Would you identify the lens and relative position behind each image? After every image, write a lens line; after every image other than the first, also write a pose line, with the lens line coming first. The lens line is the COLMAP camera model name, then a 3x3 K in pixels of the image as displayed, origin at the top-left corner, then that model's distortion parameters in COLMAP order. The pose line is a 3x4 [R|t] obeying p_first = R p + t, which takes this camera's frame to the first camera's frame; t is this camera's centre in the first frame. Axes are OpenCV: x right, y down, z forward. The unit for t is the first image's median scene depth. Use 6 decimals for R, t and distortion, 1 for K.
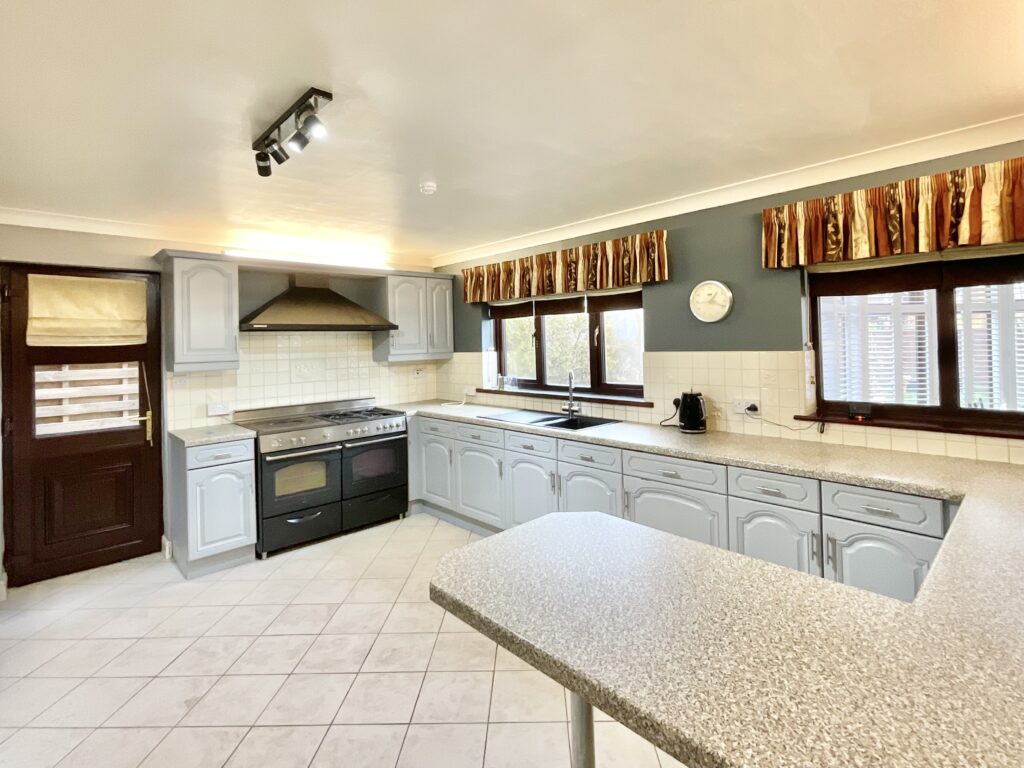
lens RADIAL K [[503.0, 0, 526.2], [0, 503.0, 336.5], [0, 0, 1]] dist [0.005703, 0.000834]
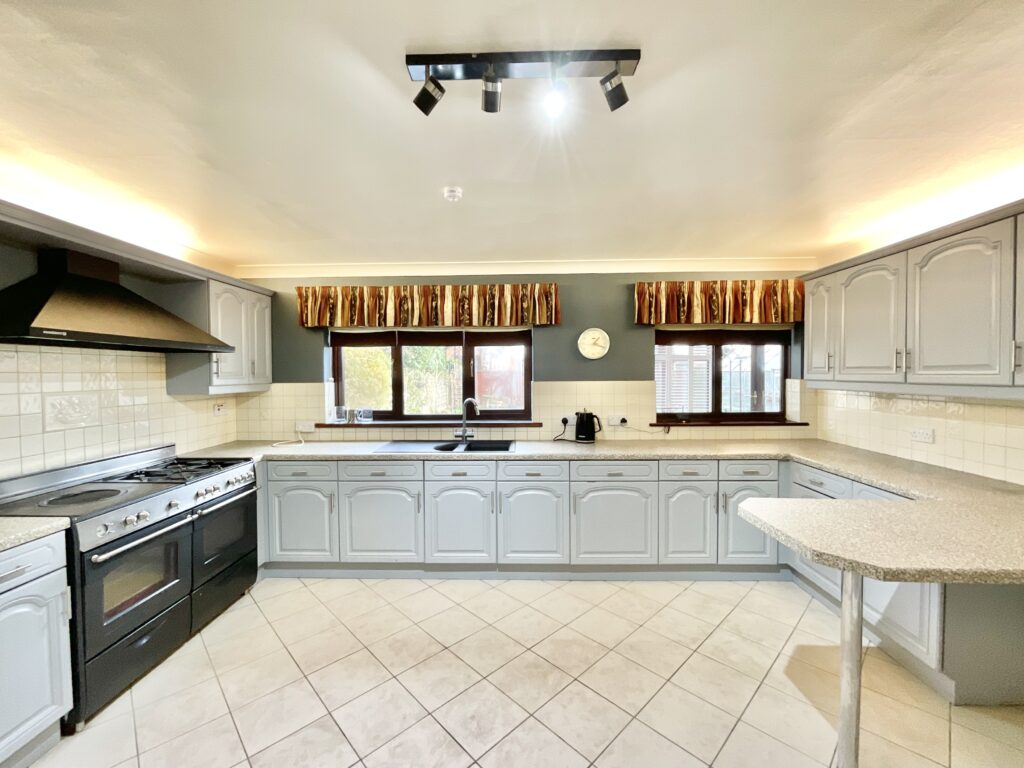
lens RADIAL K [[418.0, 0, 504.7], [0, 418.0, 387.8], [0, 0, 1]] dist [-0.002820, 0.000259]
pose [[0.718913, -0.003589, 0.695091, -0.499019], [-0.017693, 0.999568, 0.023460, 0.022320], [-0.694875, -0.029164, 0.718539, 0.317393]]
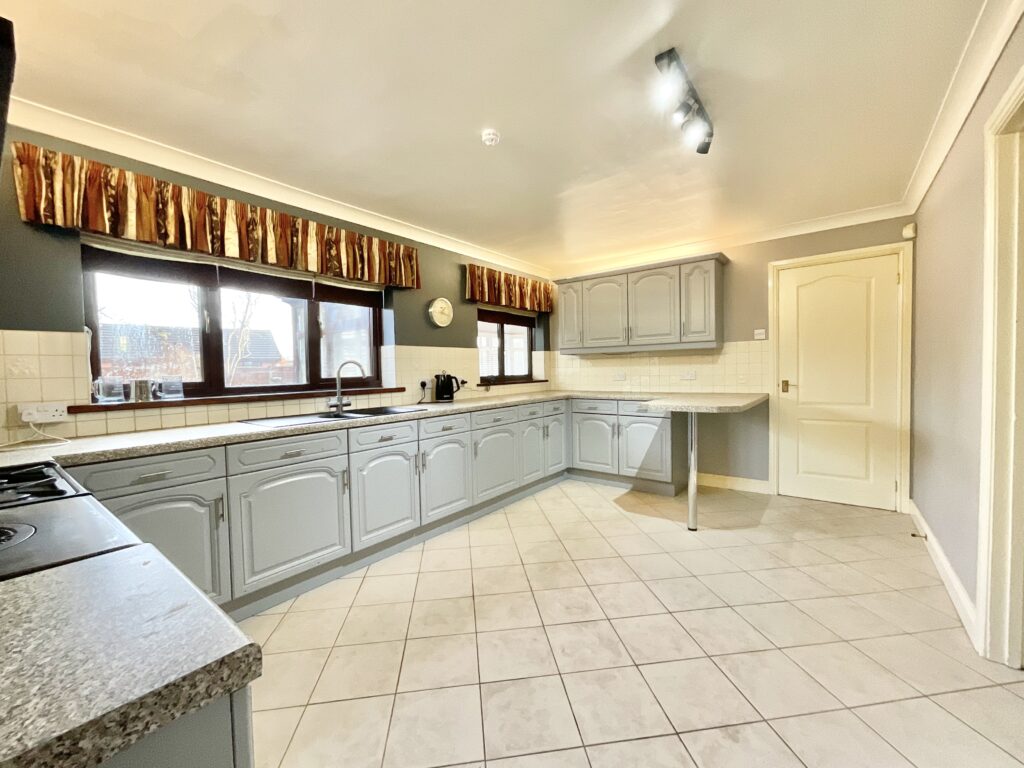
lens RADIAL K [[418.0, 0, 506.7], [0, 418.0, 383.2], [0, 0, 1]] dist [-0.002820, 0.000259]
pose [[-0.129711, -0.002470, 0.991549, -0.742239], [0.015710, 0.999866, 0.004546, 0.115103], [-0.991427, 0.016167, -0.129655, 0.845529]]
